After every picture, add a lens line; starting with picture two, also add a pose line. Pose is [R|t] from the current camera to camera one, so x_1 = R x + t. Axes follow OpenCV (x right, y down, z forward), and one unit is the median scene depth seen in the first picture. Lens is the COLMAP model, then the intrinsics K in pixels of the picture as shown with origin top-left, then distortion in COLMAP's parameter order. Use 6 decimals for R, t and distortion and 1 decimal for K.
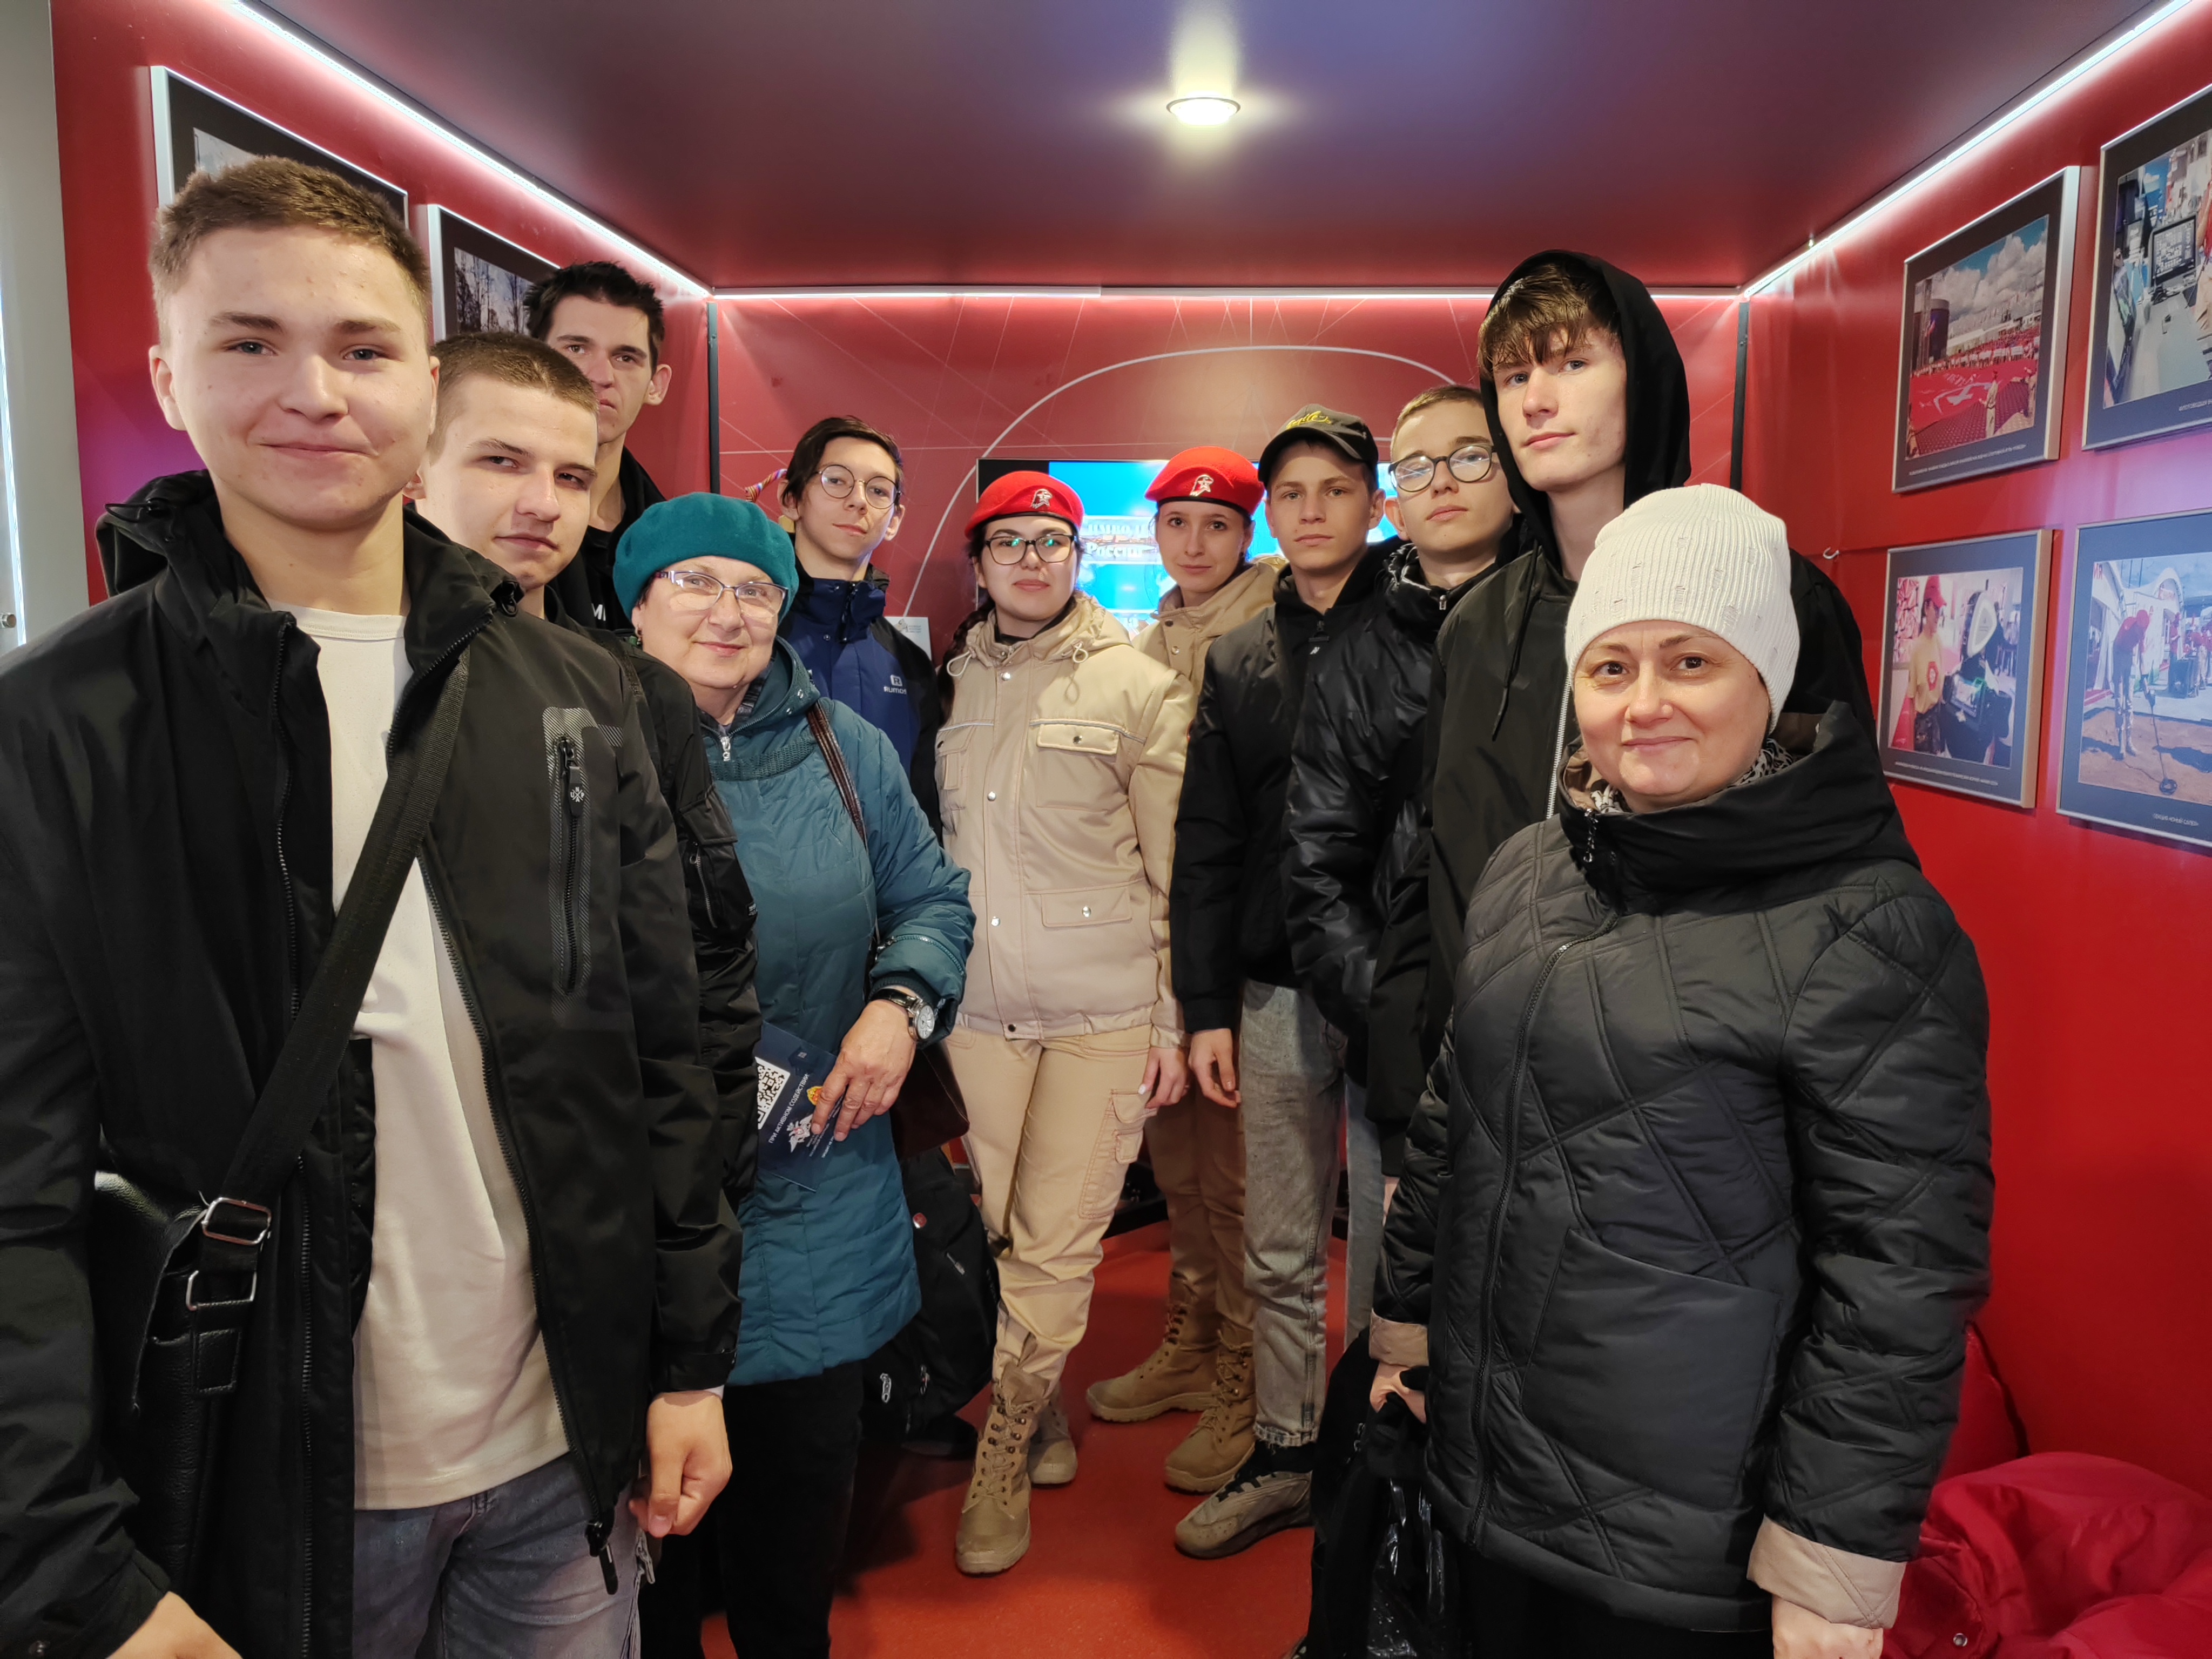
lens RADIAL K [[1707.5, 0, 1104.7], [0, 1707.5, 830.1], [0, 0, 1]] dist [-0.002796, 0.008808]
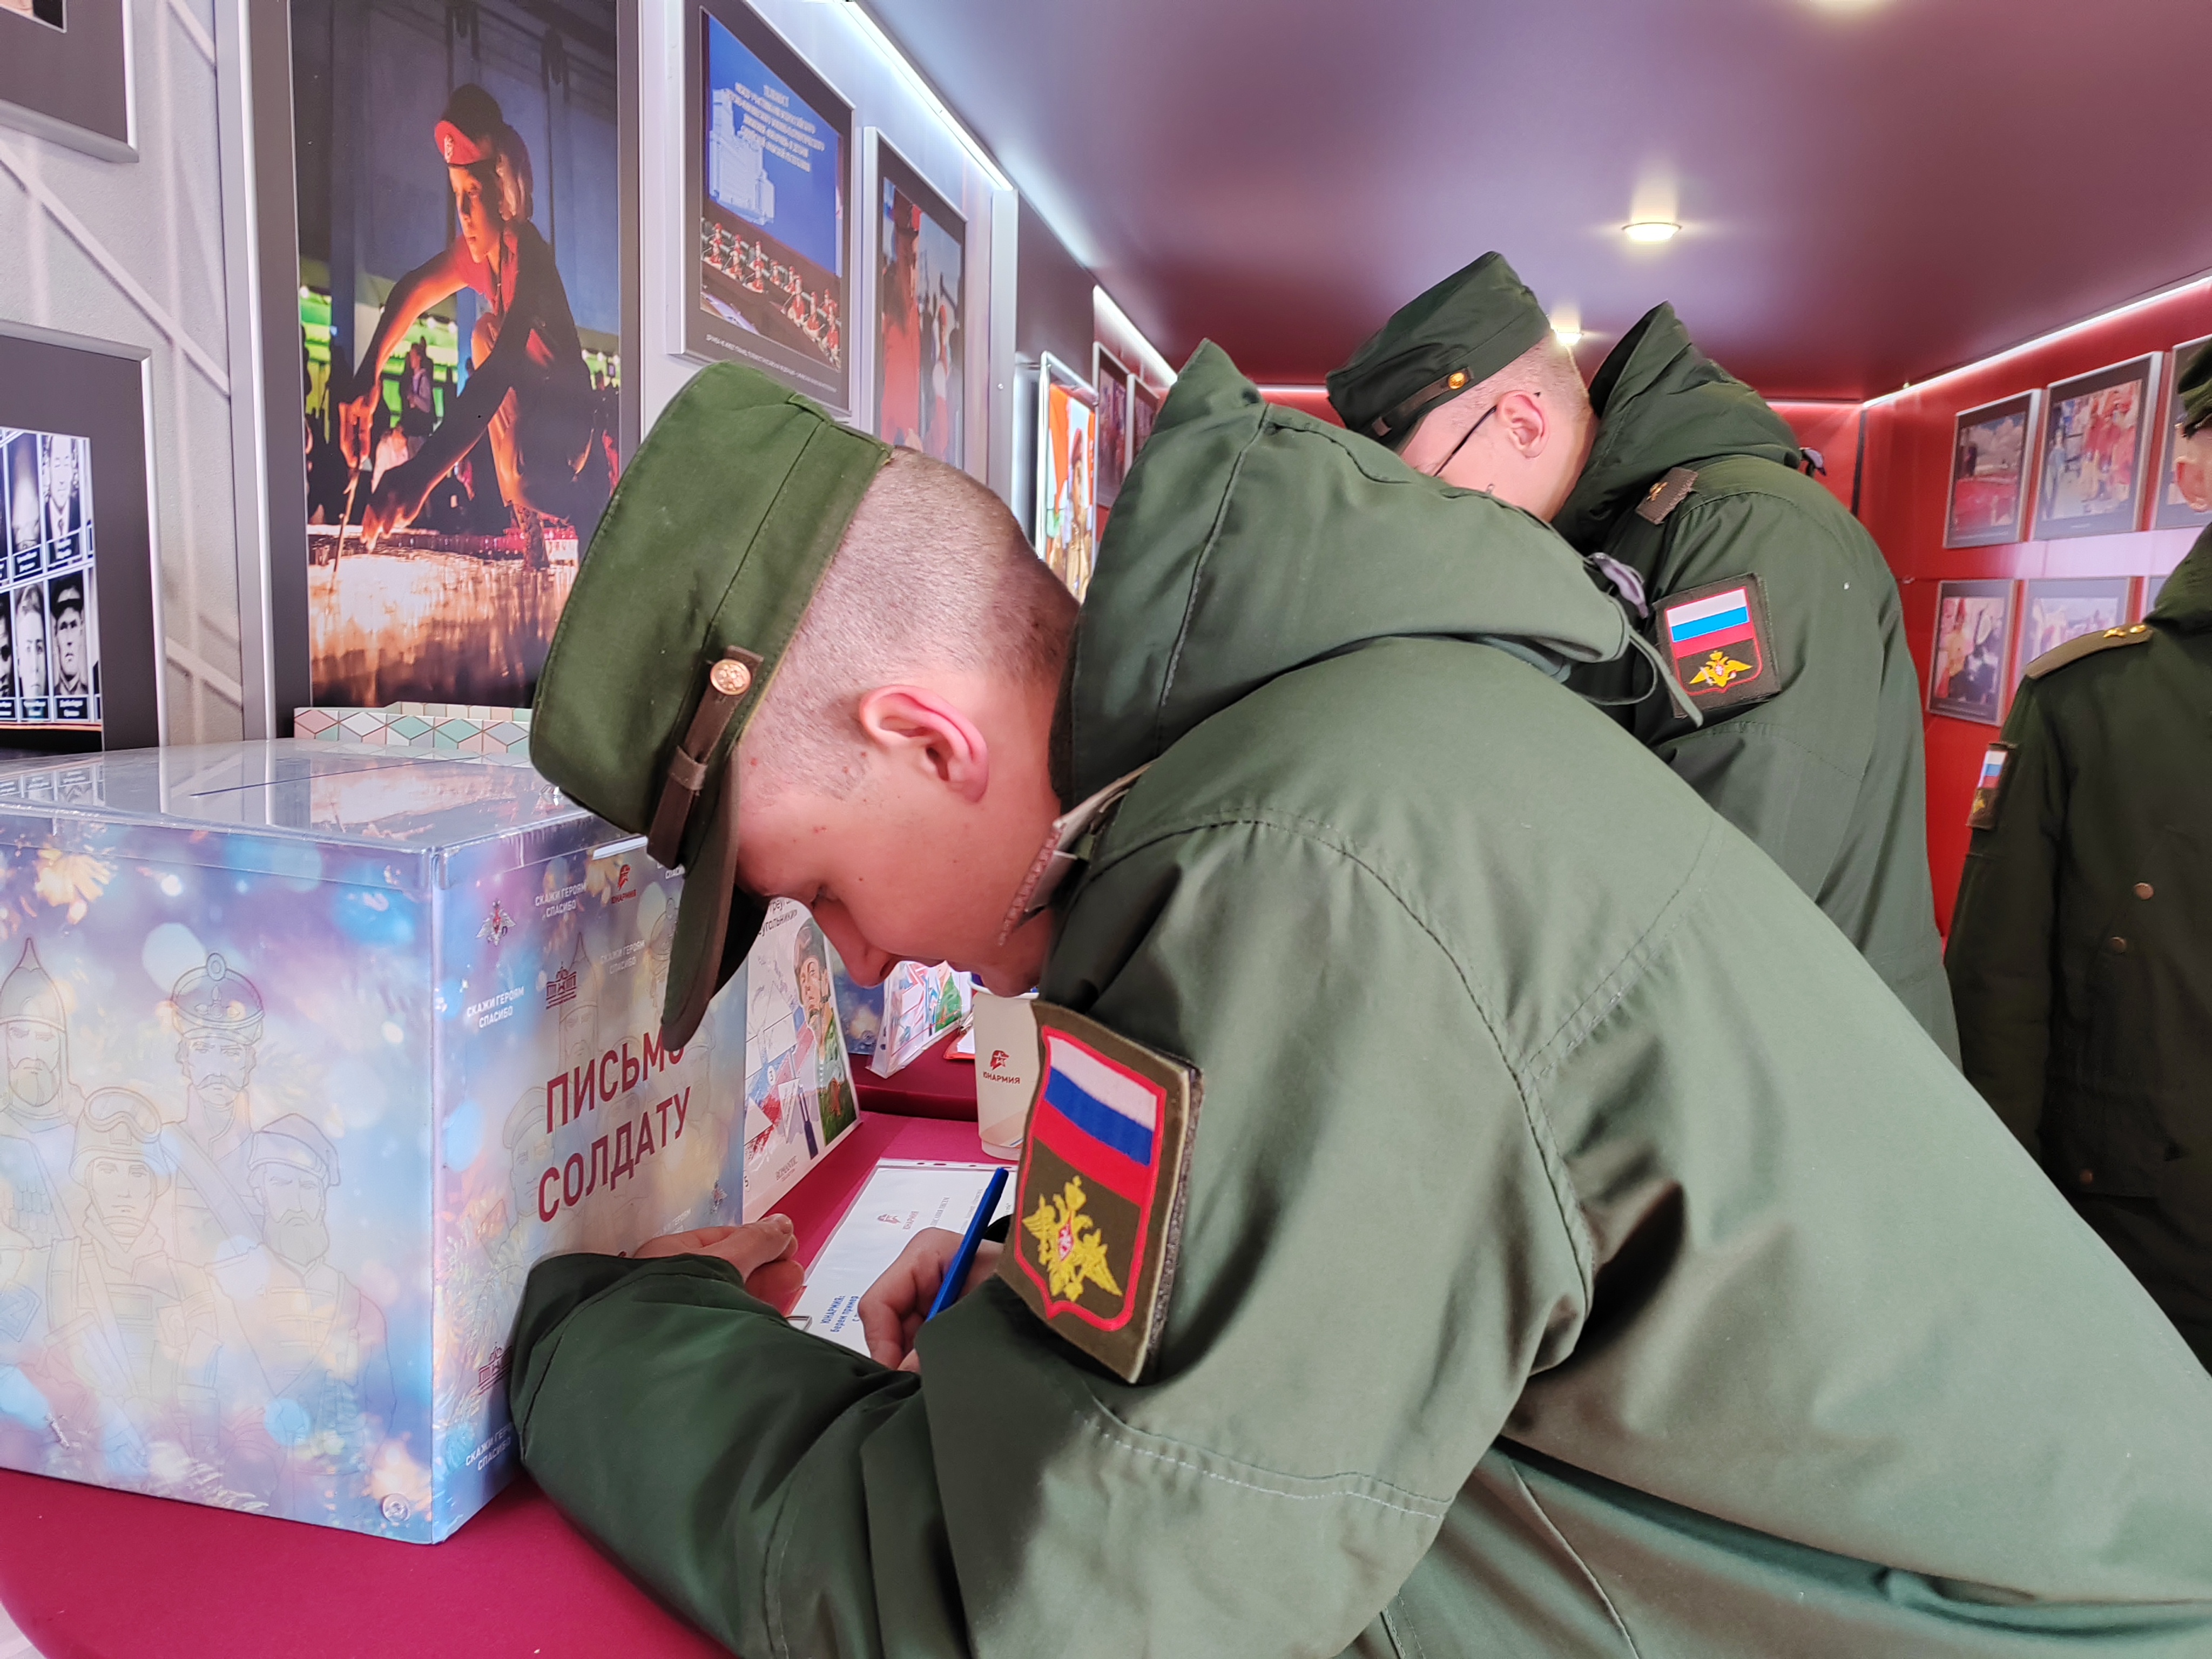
lens RADIAL K [[1707.5, 0, 1114.6], [0, 1707.5, 819.6], [0, 0, 1]] dist [-0.002796, 0.008808]
pose [[0.998005, 0.038124, -0.050320, -0.318301], [-0.037214, 0.999128, 0.018905, 0.085997], [0.050997, -0.016995, 0.998554, -0.884589]]
